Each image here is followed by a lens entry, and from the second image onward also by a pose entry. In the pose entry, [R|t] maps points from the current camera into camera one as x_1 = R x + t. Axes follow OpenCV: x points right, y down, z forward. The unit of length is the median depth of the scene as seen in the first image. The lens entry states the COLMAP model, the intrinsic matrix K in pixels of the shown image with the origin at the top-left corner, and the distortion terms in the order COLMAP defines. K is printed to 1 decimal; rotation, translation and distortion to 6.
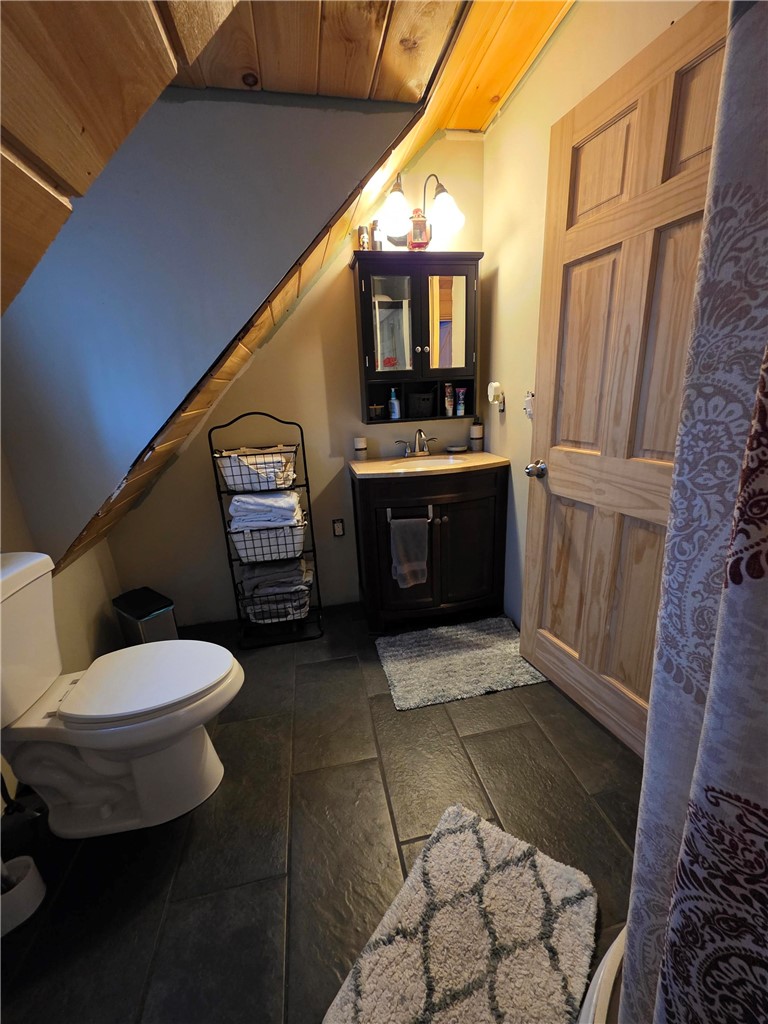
lens RADIAL K [[411.8, 0, 383.3], [0, 411.8, 513.4], [0, 0, 1]] dist [0.002054, 0.000510]
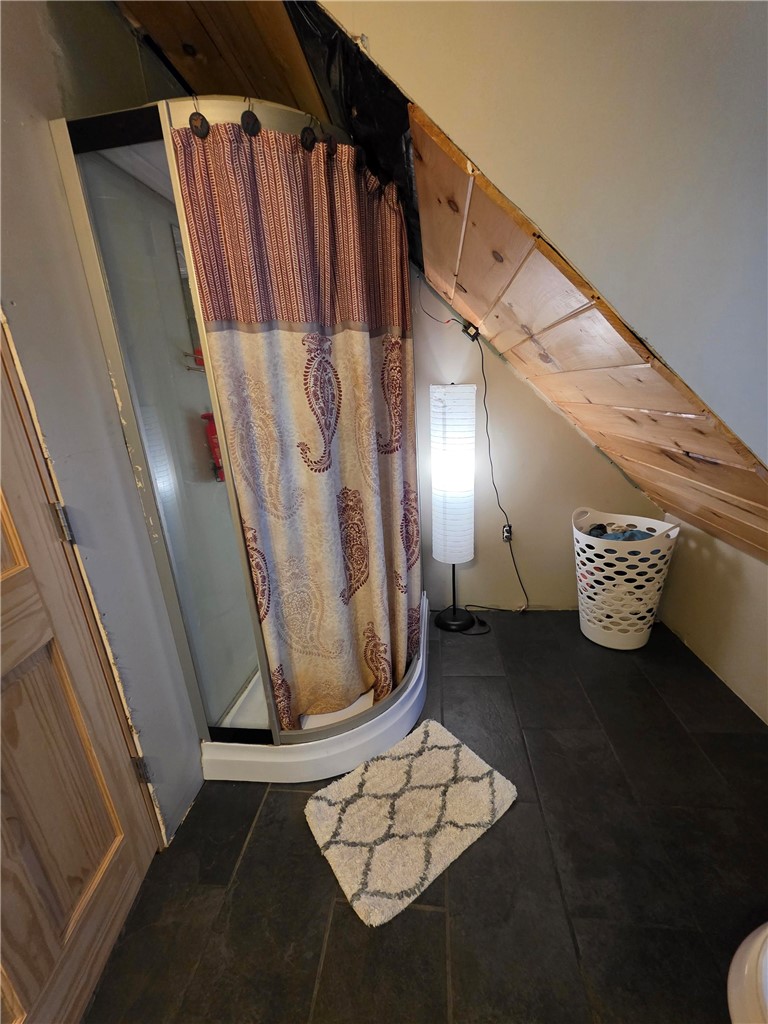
lens RADIAL K [[411.8, 0, 383.6], [0, 411.8, 516.8], [0, 0, 1]] dist [0.002054, 0.000510]
pose [[-0.944672, 0.017801, 0.327532, -0.173306], [0.199544, 0.823696, 0.530761, -0.507645], [-0.260338, 0.566752, -0.781675, 1.485541]]
